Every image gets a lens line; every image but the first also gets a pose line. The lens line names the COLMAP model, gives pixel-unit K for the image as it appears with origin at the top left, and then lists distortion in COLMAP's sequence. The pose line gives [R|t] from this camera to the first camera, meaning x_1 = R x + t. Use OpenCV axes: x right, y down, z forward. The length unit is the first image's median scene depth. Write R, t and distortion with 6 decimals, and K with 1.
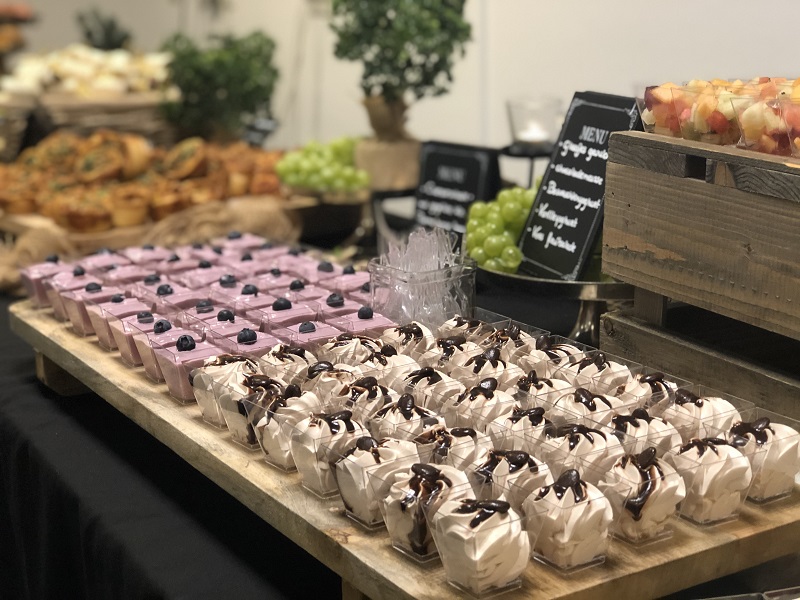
lens RADIAL K [[1369.2, 0, 400.0], [0, 1369.2, 300.0], [0, 0, 1]] dist [-0.105810, 1.390123]
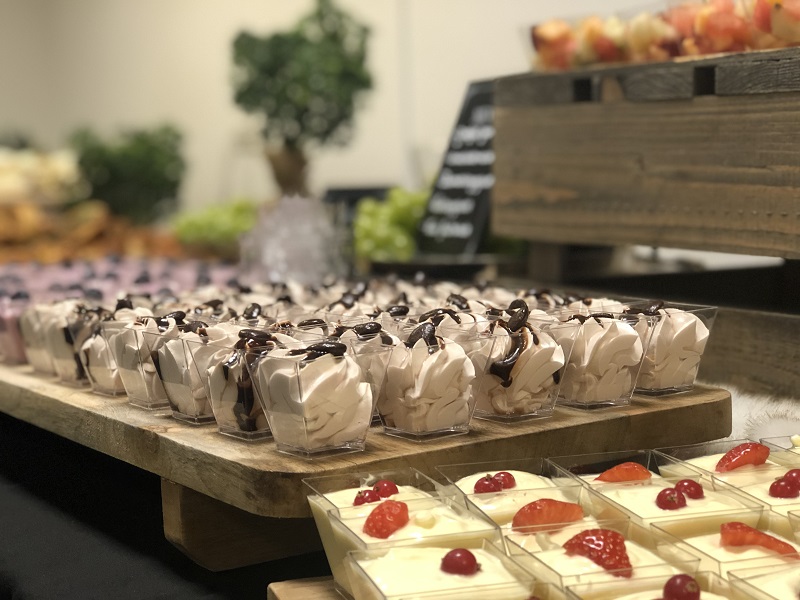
lens RADIAL K [[1369.2, 0, 400.0], [0, 1369.2, 300.0], [0, 0, 1]] dist [-0.105810, 1.390123]
pose [[0.999170, -0.020990, 0.034910, 0.073706], [0.025762, 0.989473, -0.142405, 0.210579], [-0.031553, 0.143186, 0.989193, 0.148369]]
